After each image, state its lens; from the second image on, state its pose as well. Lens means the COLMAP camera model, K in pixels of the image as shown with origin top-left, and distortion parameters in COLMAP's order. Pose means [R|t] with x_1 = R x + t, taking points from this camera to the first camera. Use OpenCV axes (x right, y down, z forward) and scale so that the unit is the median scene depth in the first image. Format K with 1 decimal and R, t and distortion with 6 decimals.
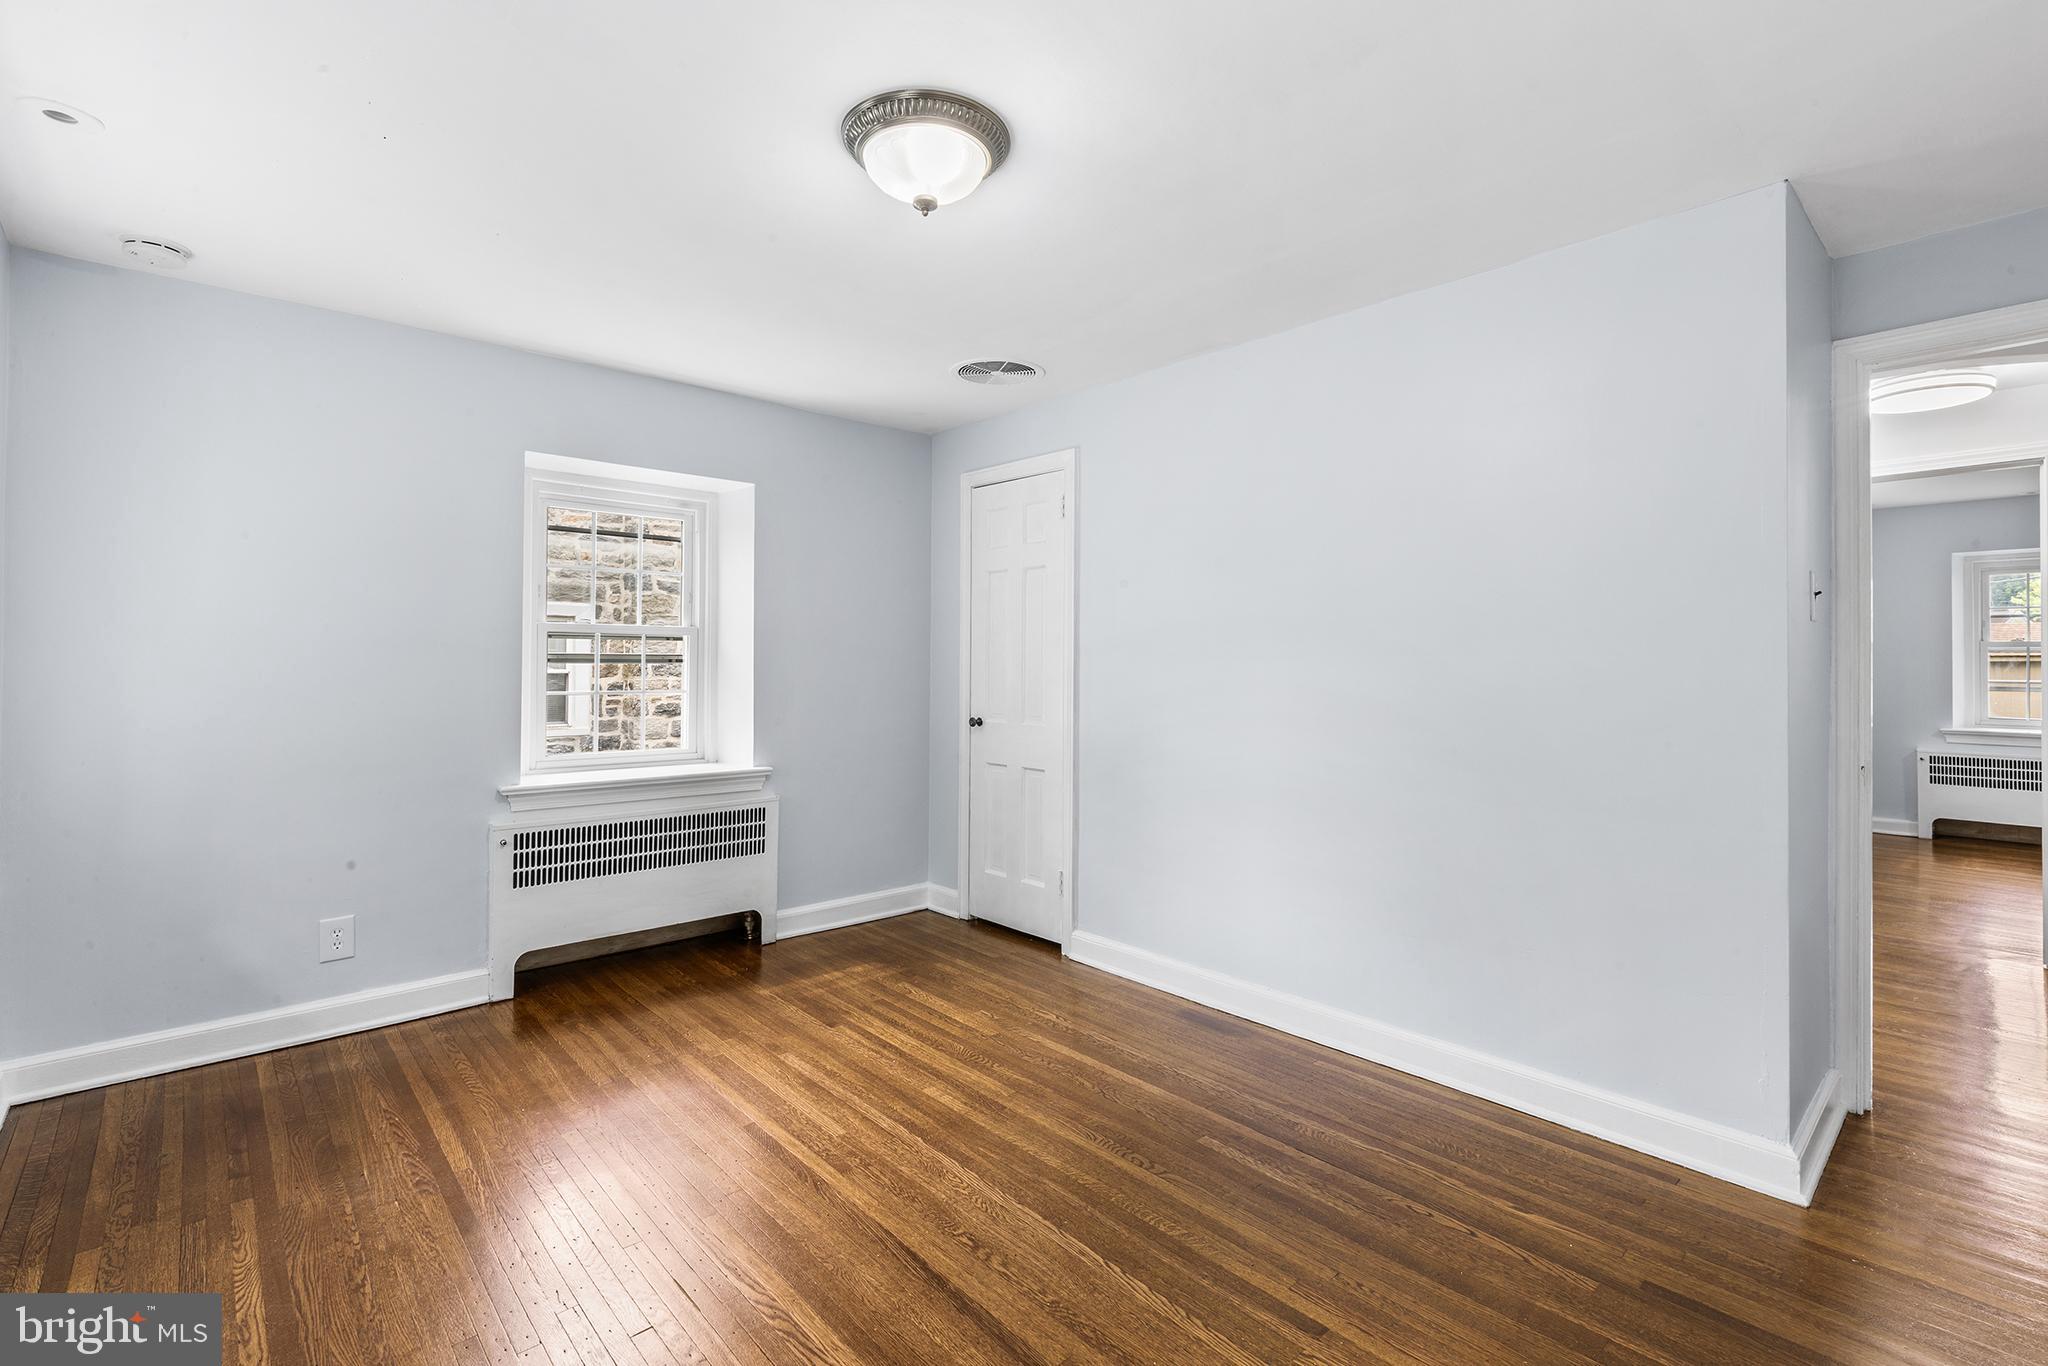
lens RADIAL K [[927.0, 0, 1028.4], [0, 927.0, 670.3], [0, 0, 1]] dist [0.002352, -0.000422]
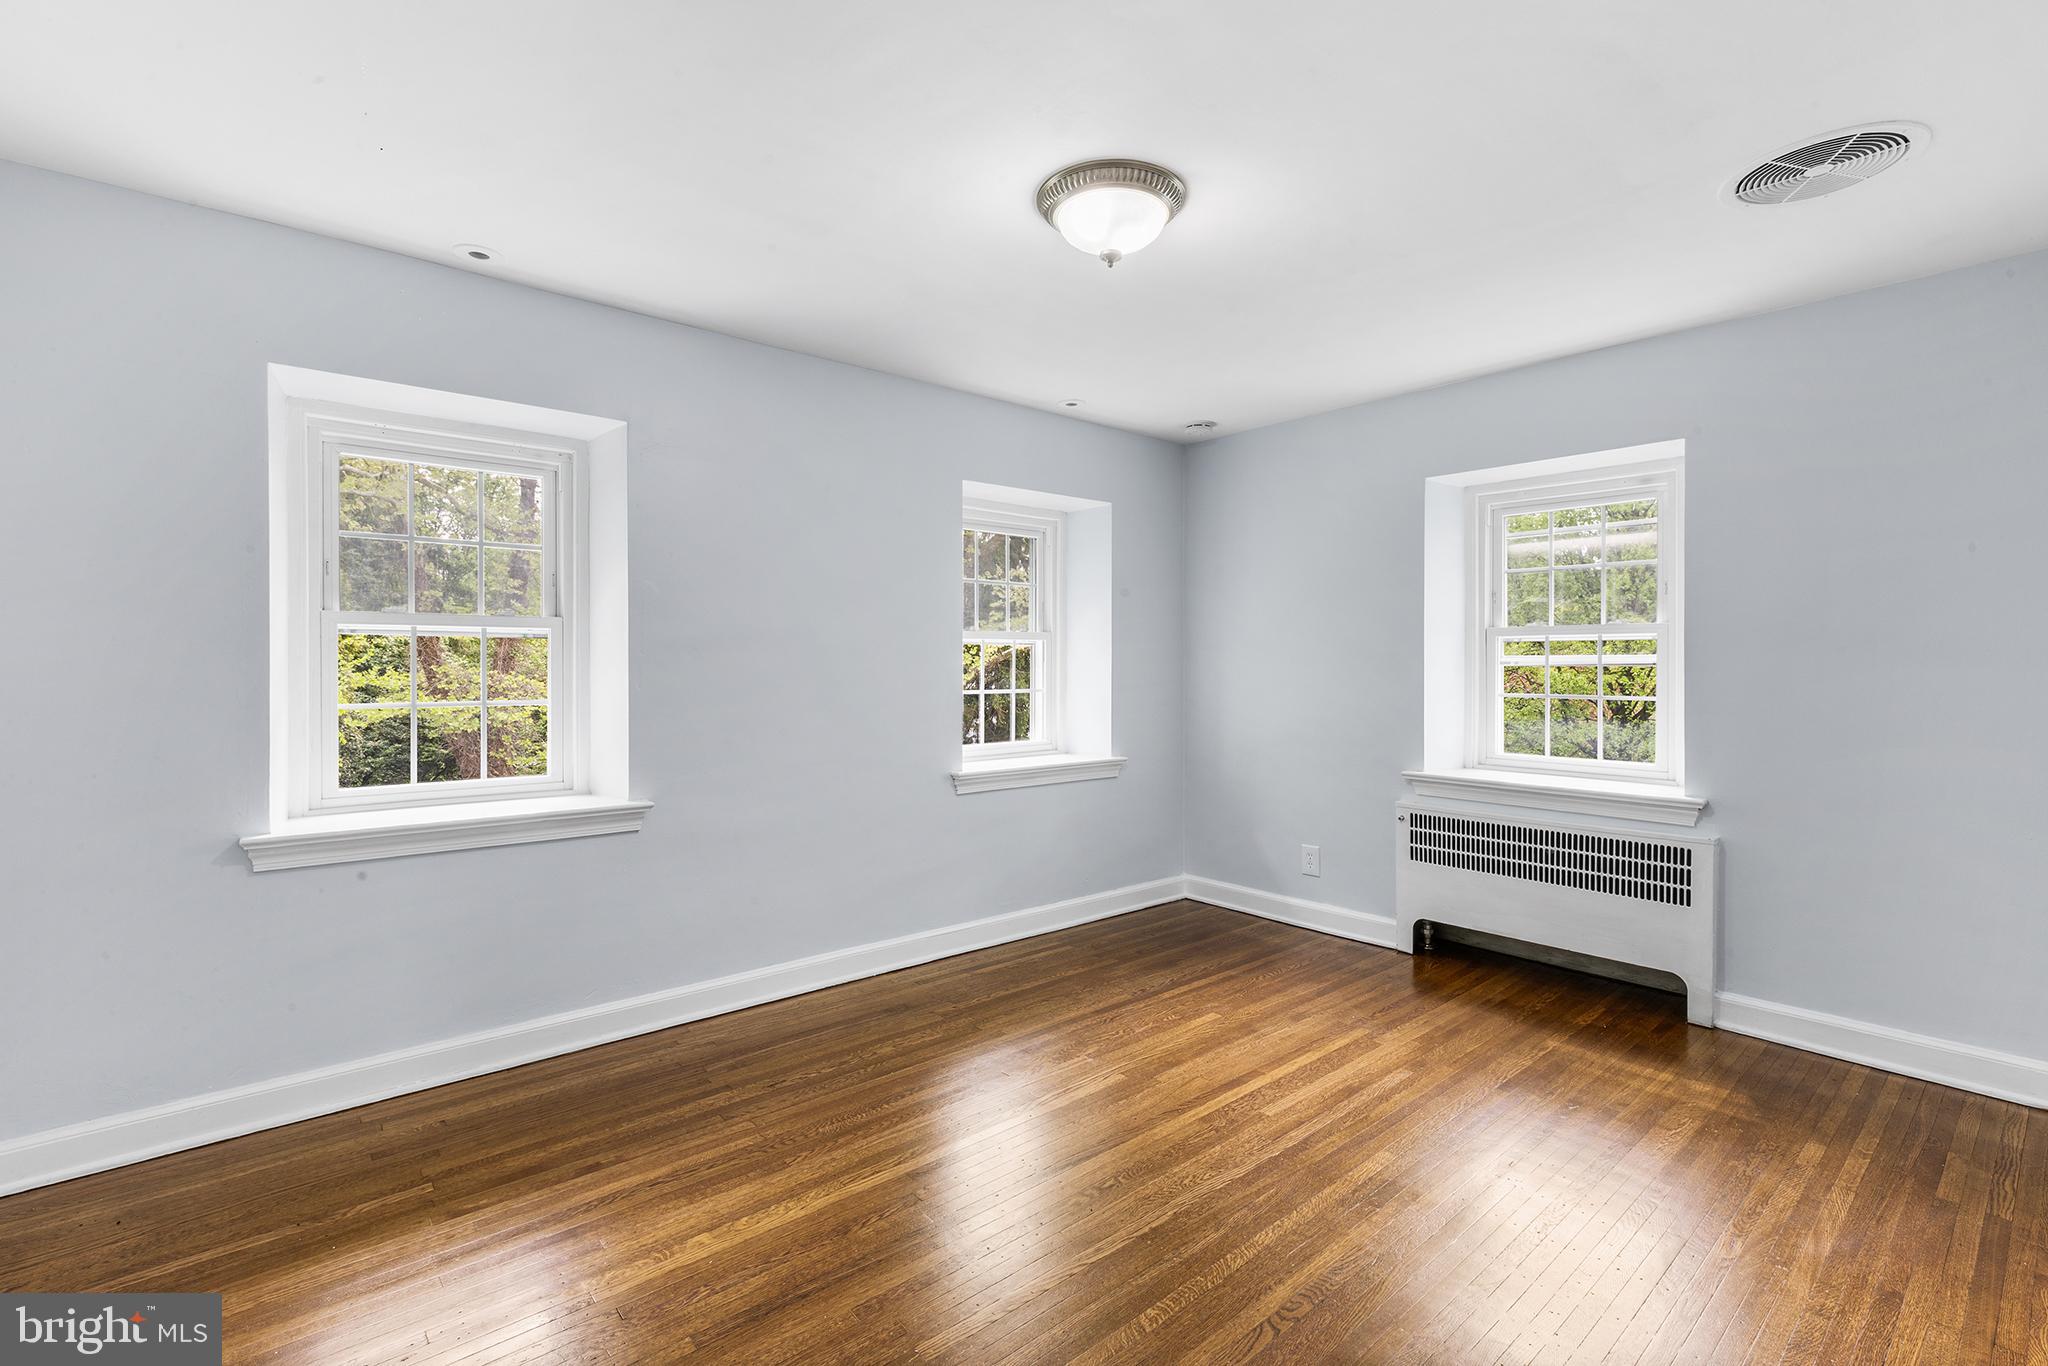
lens RADIAL K [[927.0, 0, 1028.4], [0, 927.0, 670.3], [0, 0, 1]] dist [0.002352, -0.000422]
pose [[-0.031274, 0.001992, -0.999509, 0.709739], [-0.006061, 0.999979, 0.002182, -0.002821], [0.999492, 0.006127, -0.031262, 0.630336]]
